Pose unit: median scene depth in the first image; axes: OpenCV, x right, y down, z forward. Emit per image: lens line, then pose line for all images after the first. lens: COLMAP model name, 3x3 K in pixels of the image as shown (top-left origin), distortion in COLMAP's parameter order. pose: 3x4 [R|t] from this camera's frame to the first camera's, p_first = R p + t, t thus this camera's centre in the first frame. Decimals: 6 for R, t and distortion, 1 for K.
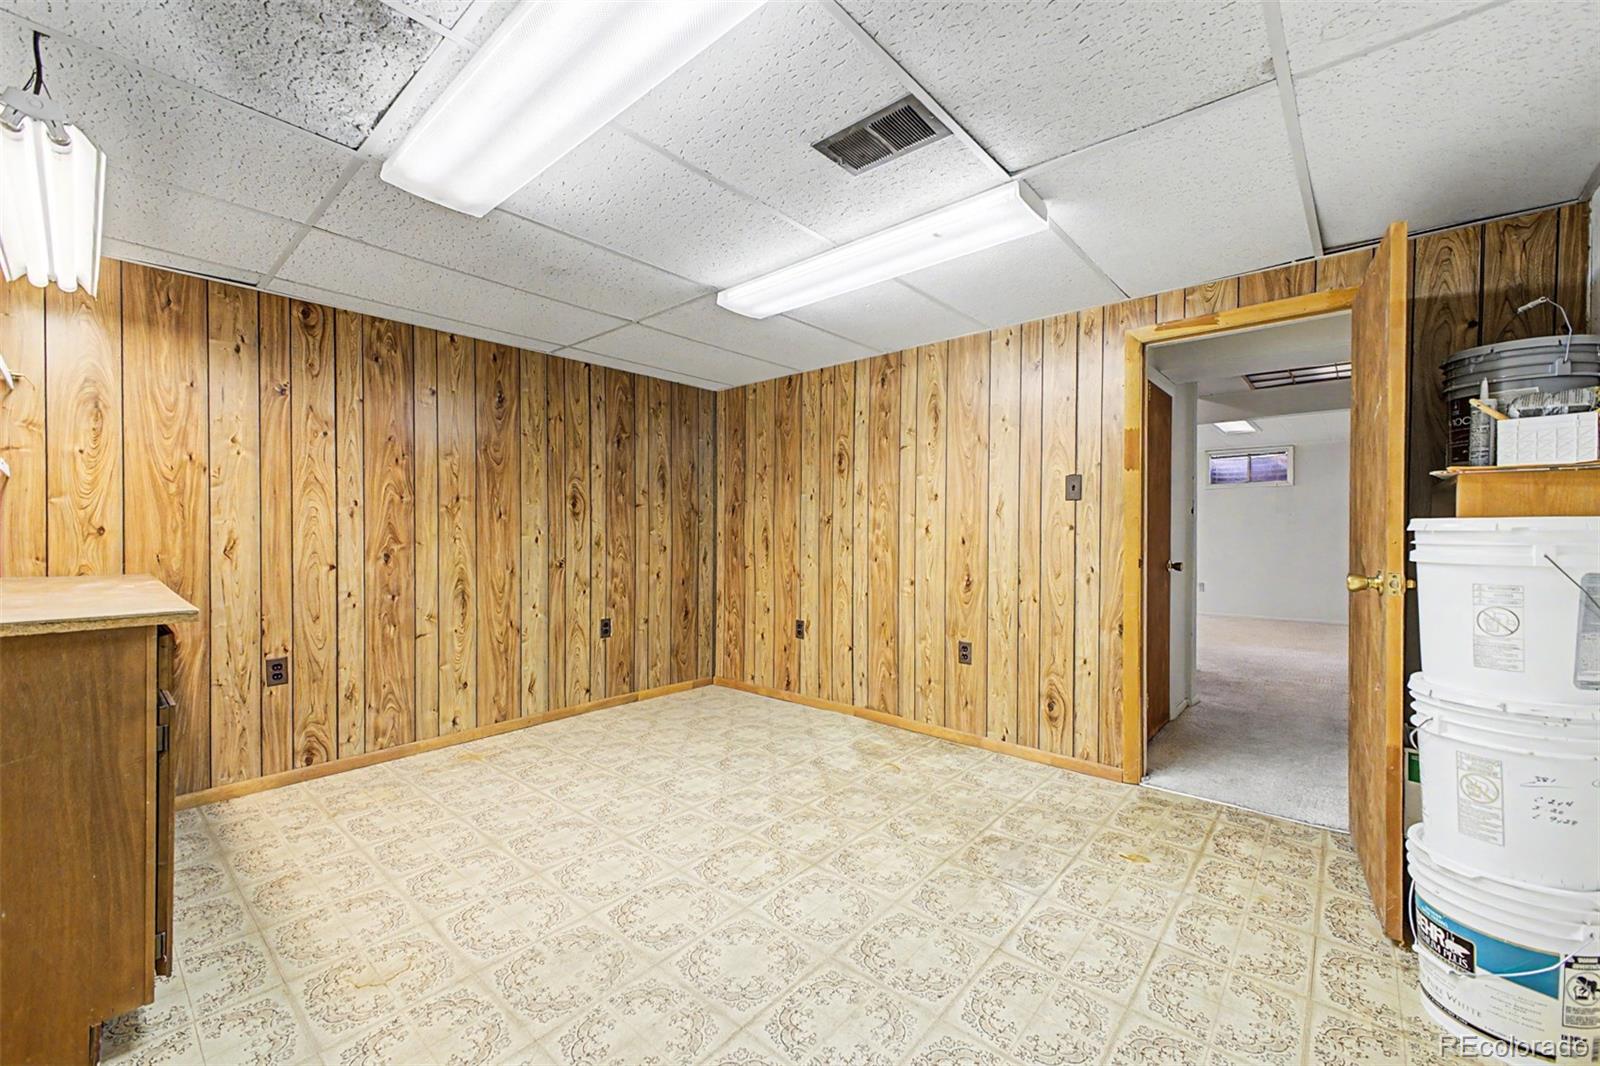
lens RADIAL K [[630.2, 0, 798.0], [0, 630.2, 535.4], [0, 0, 1]] dist [0.004470, -0.001041]
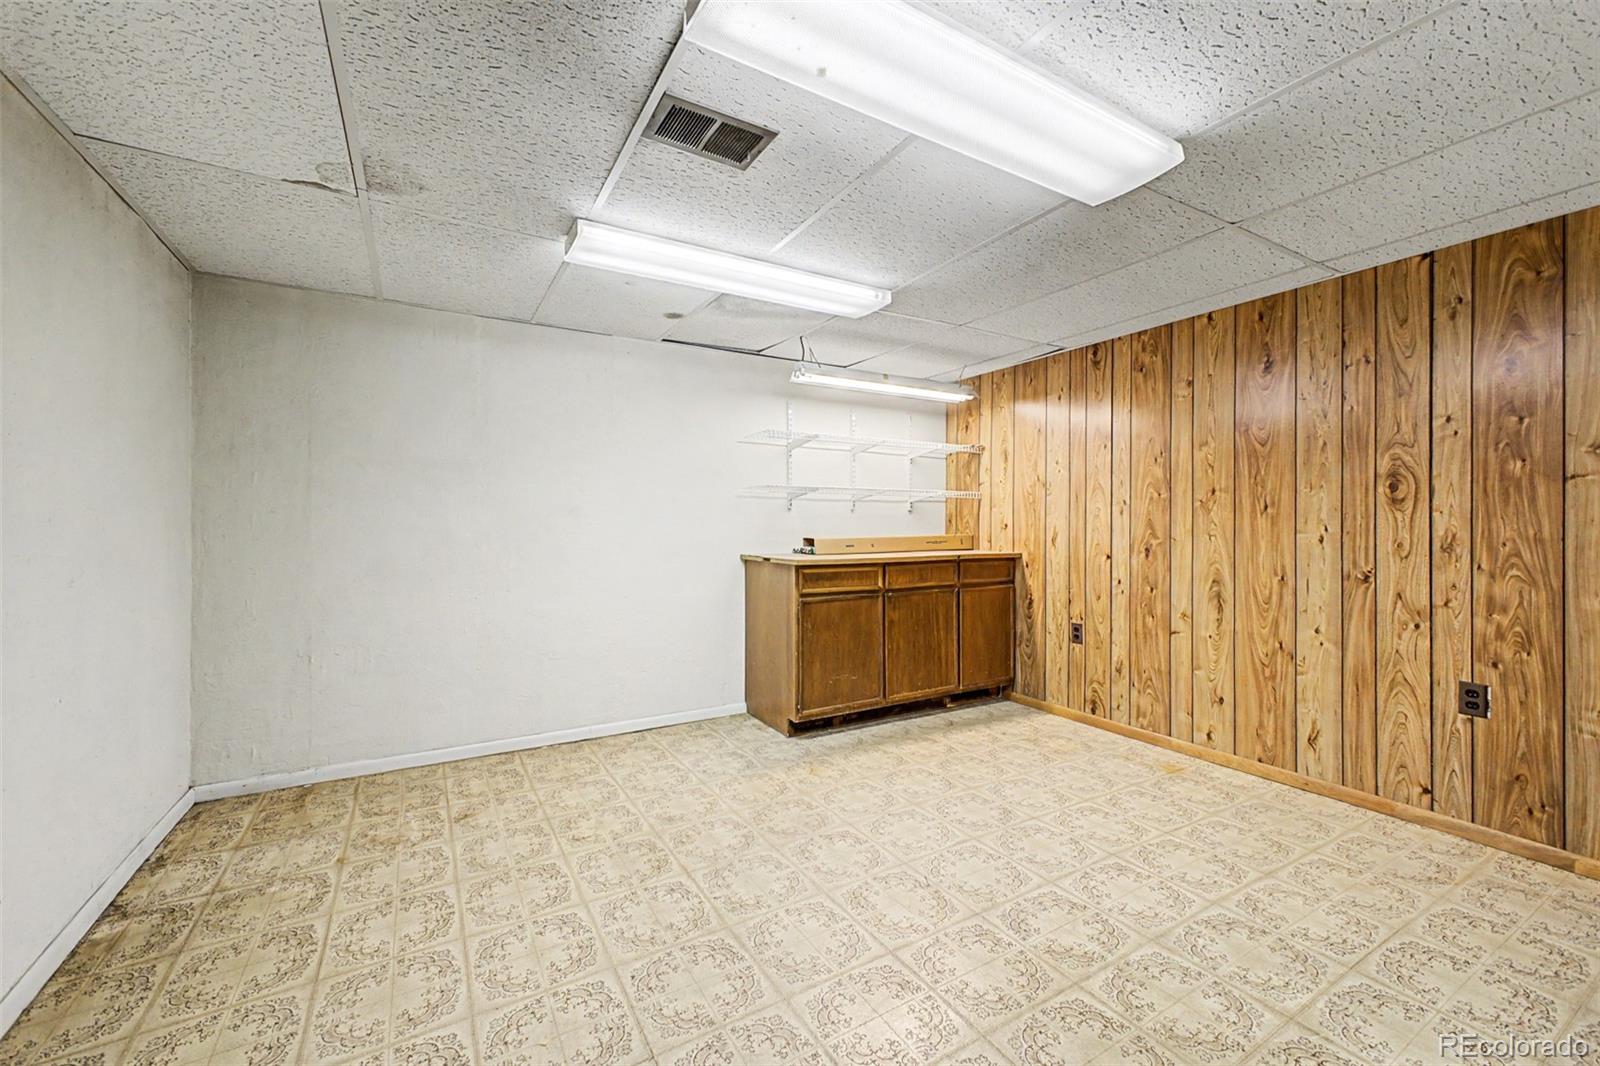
lens RADIAL K [[630.2, 0, 796.4], [0, 630.2, 524.3], [0, 0, 1]] dist [0.004470, -0.001041]
pose [[-0.314806, -0.003765, -0.949148, 0.514215], [-0.010771, 0.999942, -0.000394, -0.004114], [0.949095, 0.010100, -0.314829, 0.721570]]
